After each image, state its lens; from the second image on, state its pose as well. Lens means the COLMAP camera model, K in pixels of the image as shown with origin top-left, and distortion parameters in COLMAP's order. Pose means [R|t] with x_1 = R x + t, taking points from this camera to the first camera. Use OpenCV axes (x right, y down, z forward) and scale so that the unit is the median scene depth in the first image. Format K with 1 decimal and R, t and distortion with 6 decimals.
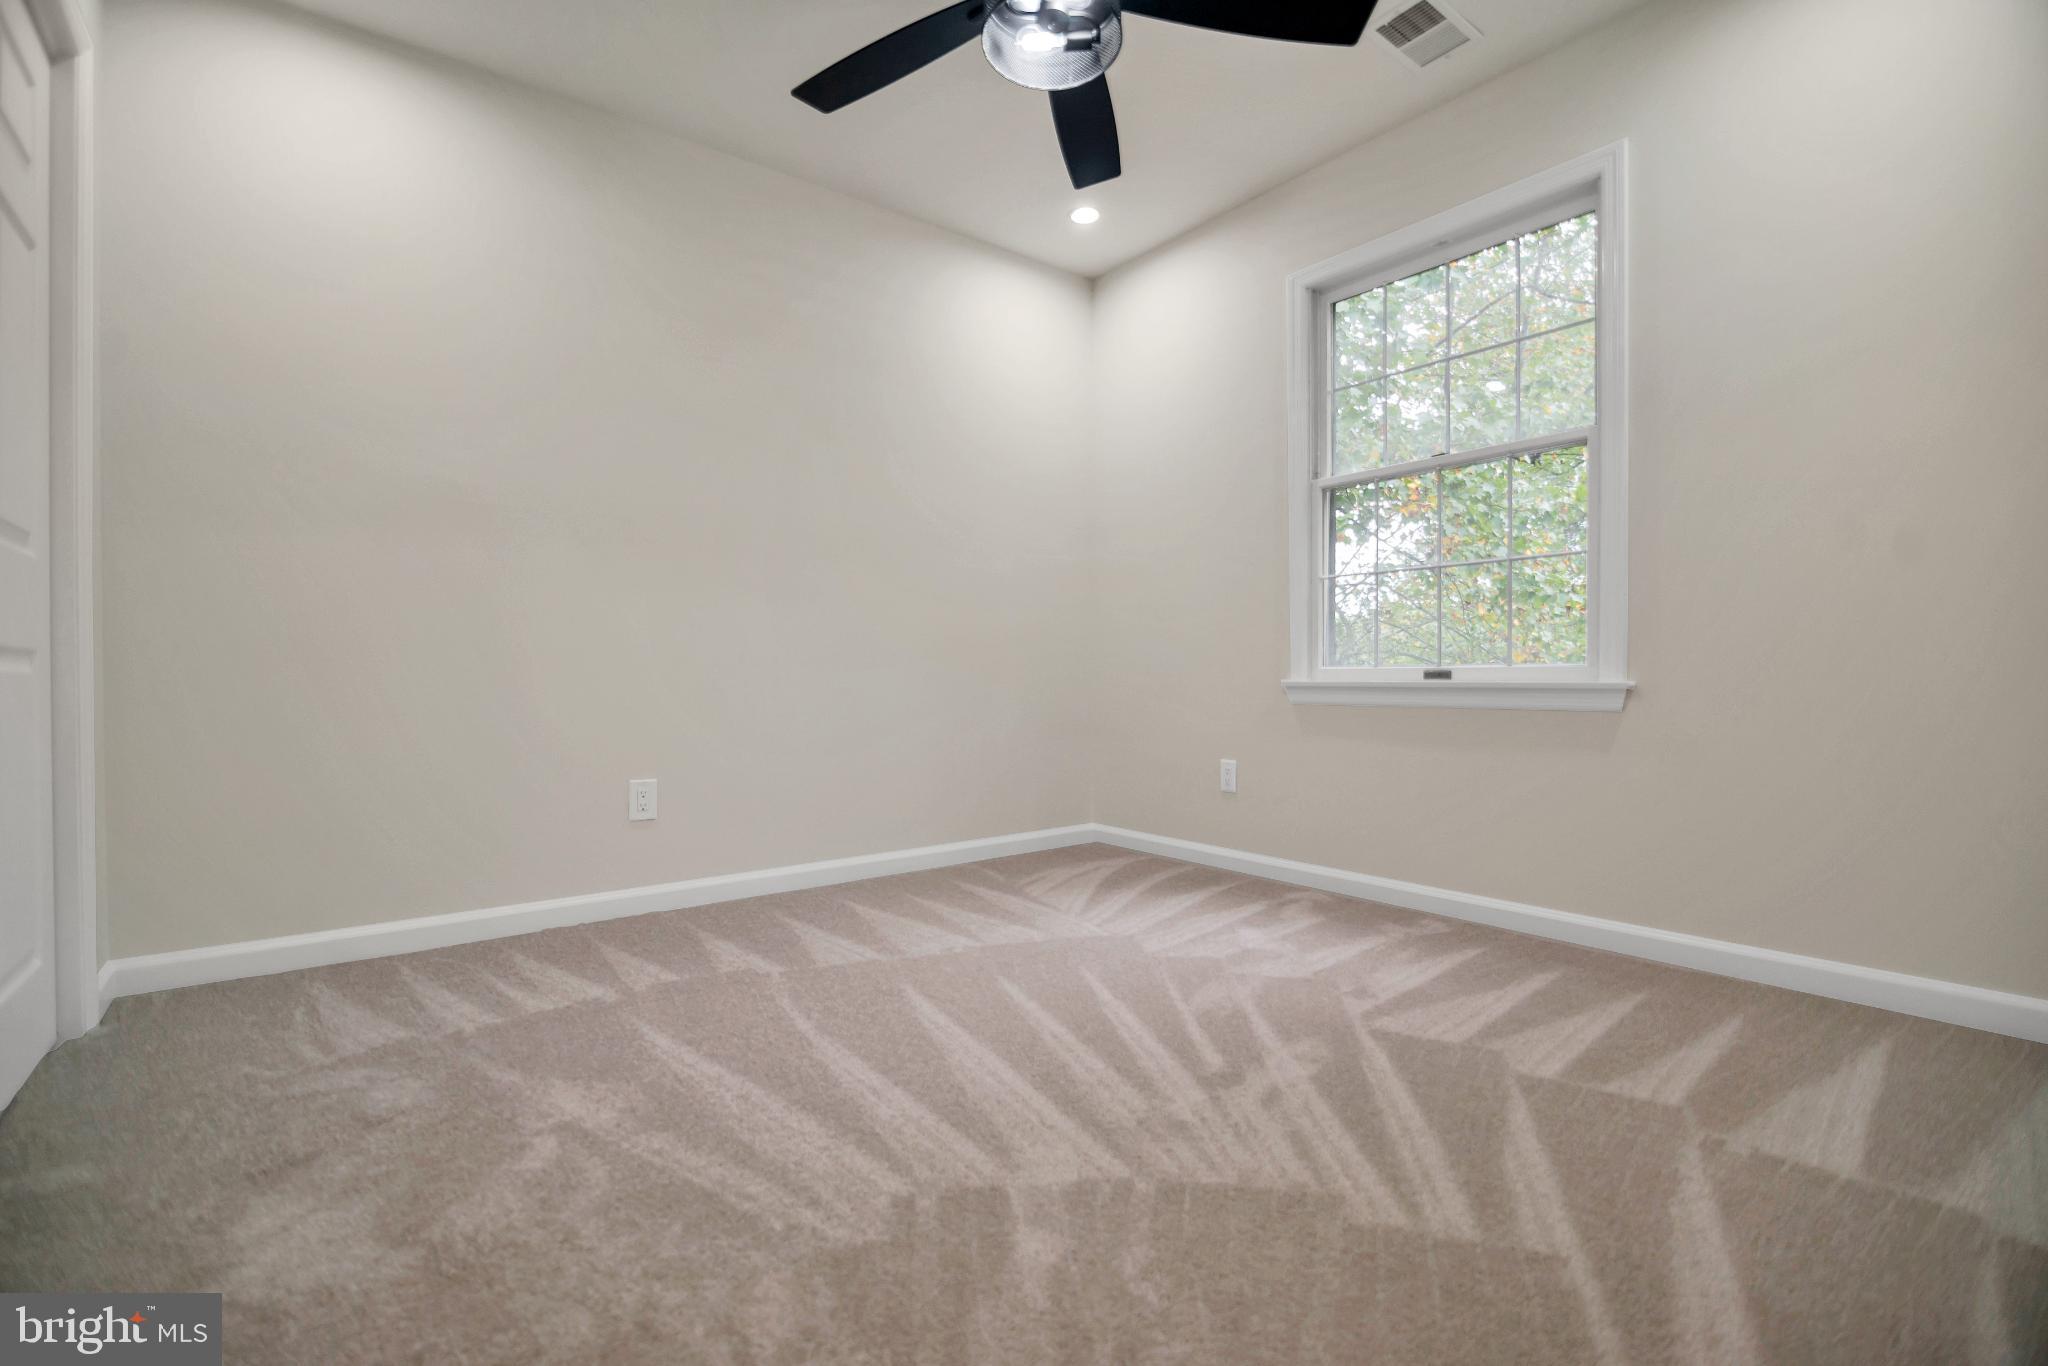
lens RADIAL K [[917.8, 0, 1024.0], [0, 917.8, 683.0], [0, 0, 1]] dist [-0.012726, -0.000395]
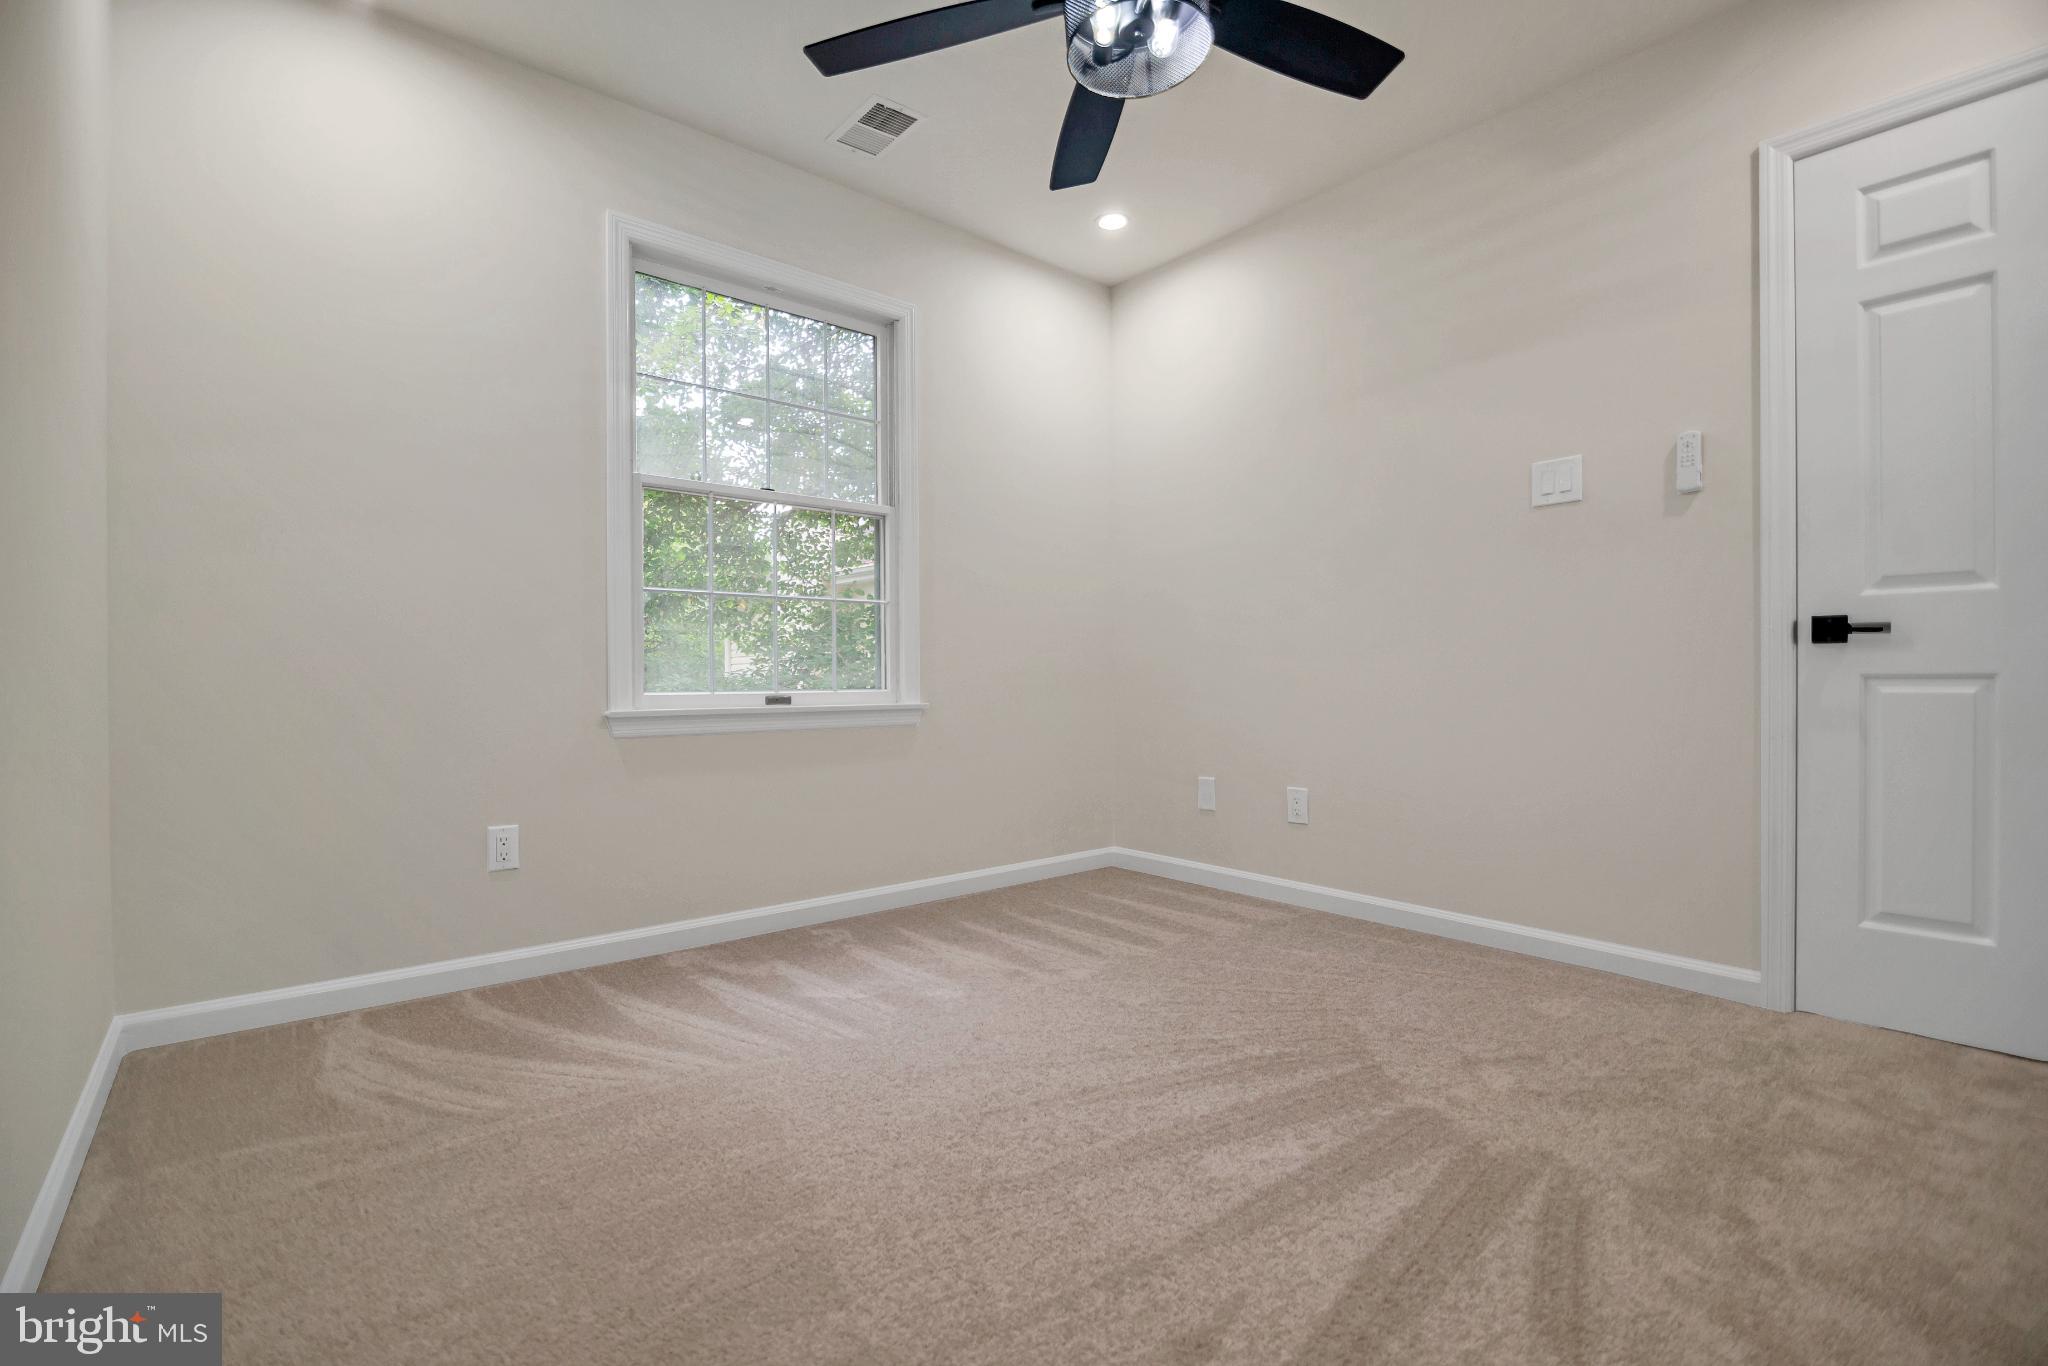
lens RADIAL K [[896.4, 0, 998.7], [0, 896.4, 679.8], [0, 0, 1]] dist [-0.000200, -0.000248]
pose [[-0.035992, 0.000109, 0.999352, -0.651112], [0.007041, 0.999975, 0.000145, -0.034512], [-0.999327, 0.007042, -0.035992, 0.865467]]
